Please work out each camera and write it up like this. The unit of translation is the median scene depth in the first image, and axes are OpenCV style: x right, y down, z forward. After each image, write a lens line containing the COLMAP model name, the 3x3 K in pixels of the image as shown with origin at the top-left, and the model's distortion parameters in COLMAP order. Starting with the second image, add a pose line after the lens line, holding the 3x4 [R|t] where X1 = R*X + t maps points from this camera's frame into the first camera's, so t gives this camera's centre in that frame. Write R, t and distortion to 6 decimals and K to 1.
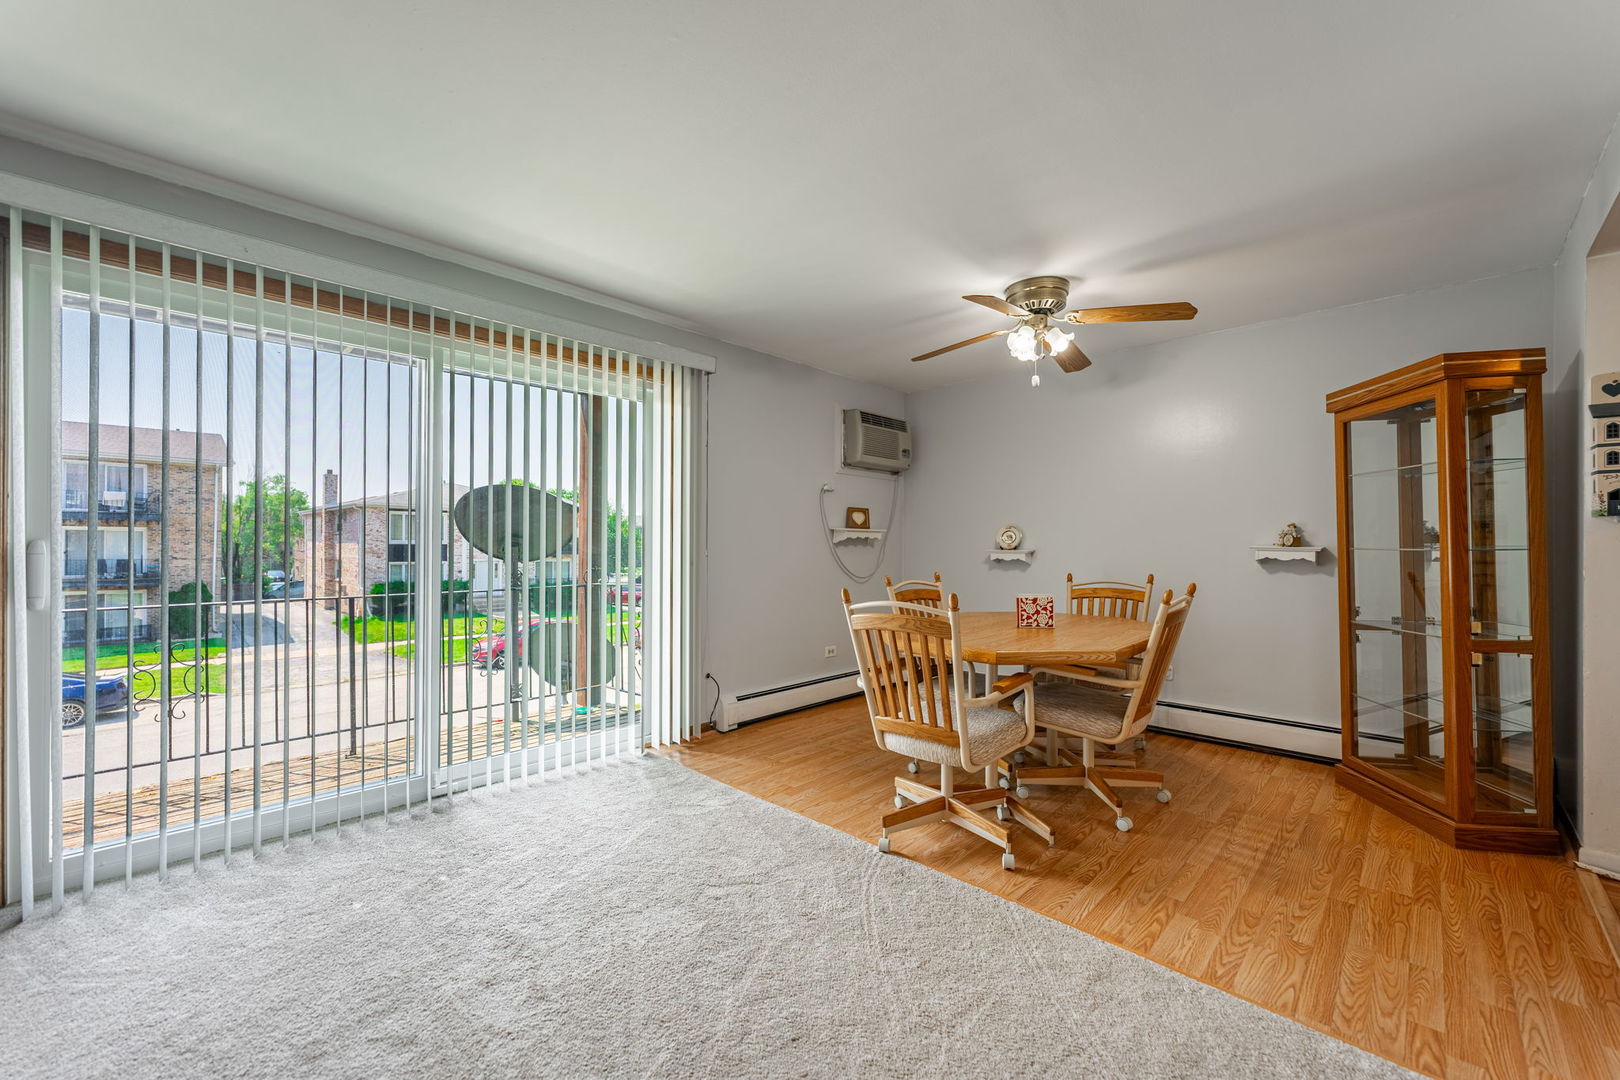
lens RADIAL K [[648.6, 0, 790.1], [0, 648.6, 543.1], [0, 0, 1]] dist [0.000157, 0.000227]
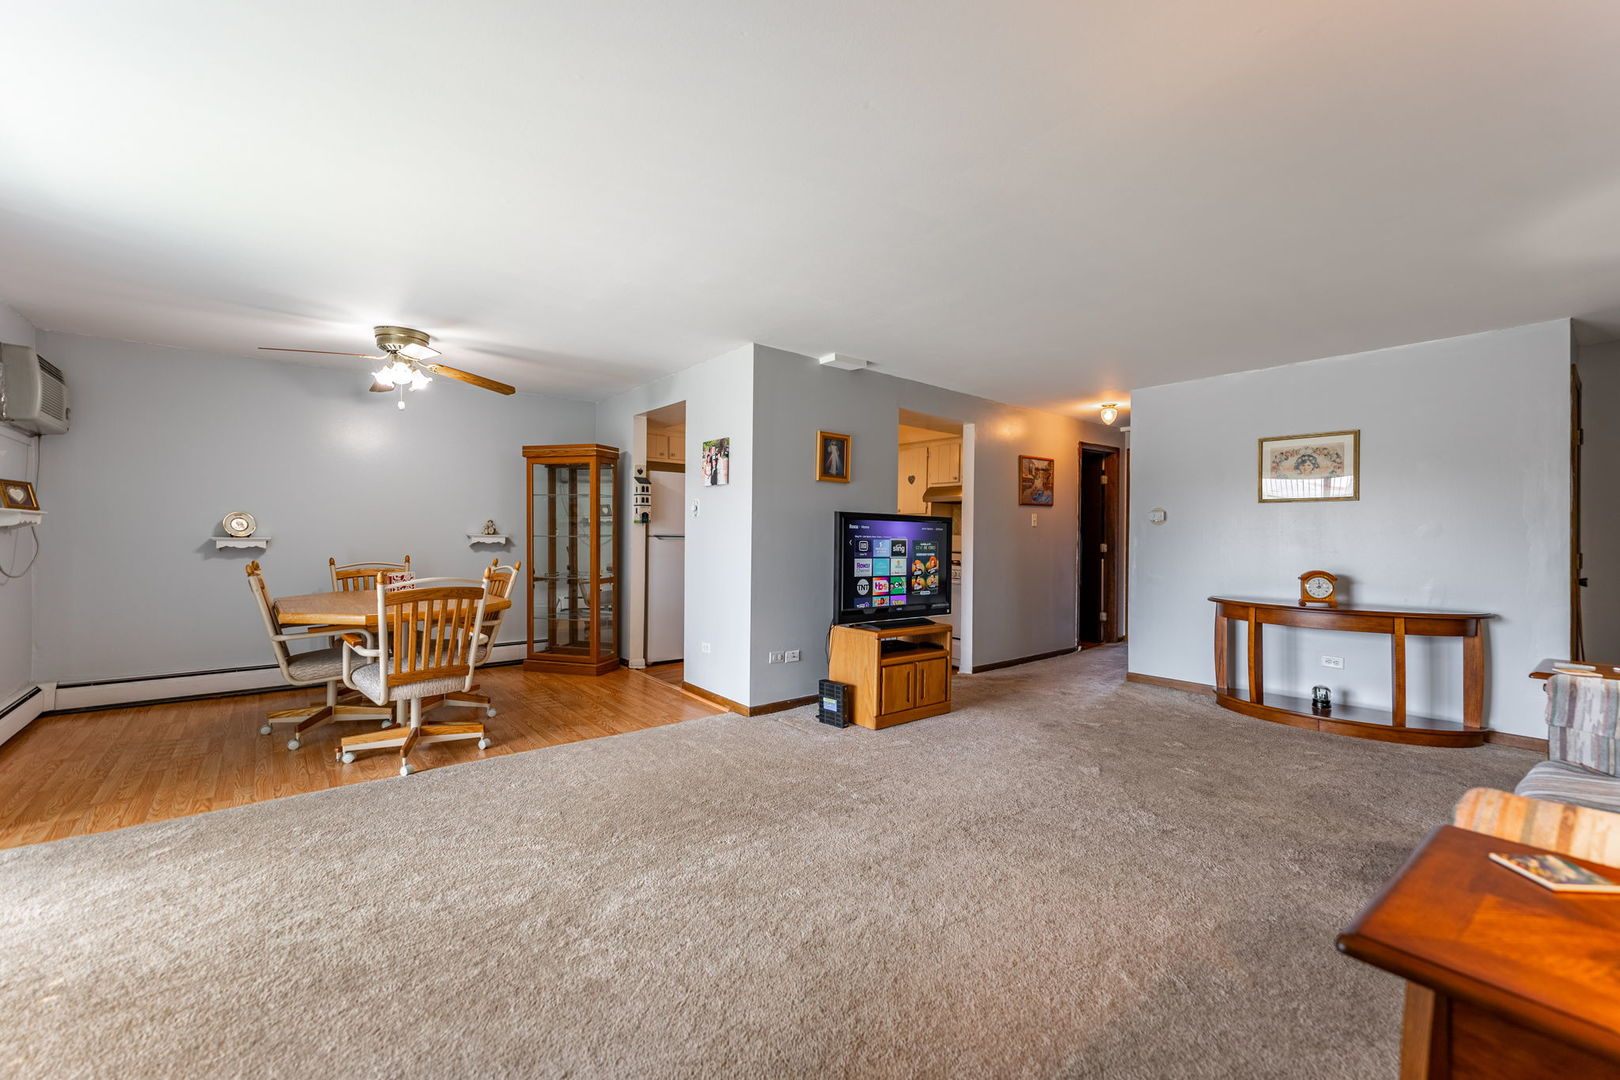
lens RADIAL K [[648.2, 0, 810.0], [0, 648.2, 540.0], [0, 0, 1]] dist [0.001147, 0.000049]
pose [[0.109740, -0.007500, 0.993932, -0.779290], [-0.010483, 0.999907, 0.008703, -0.004530], [-0.993905, -0.011375, 0.109651, 0.058980]]
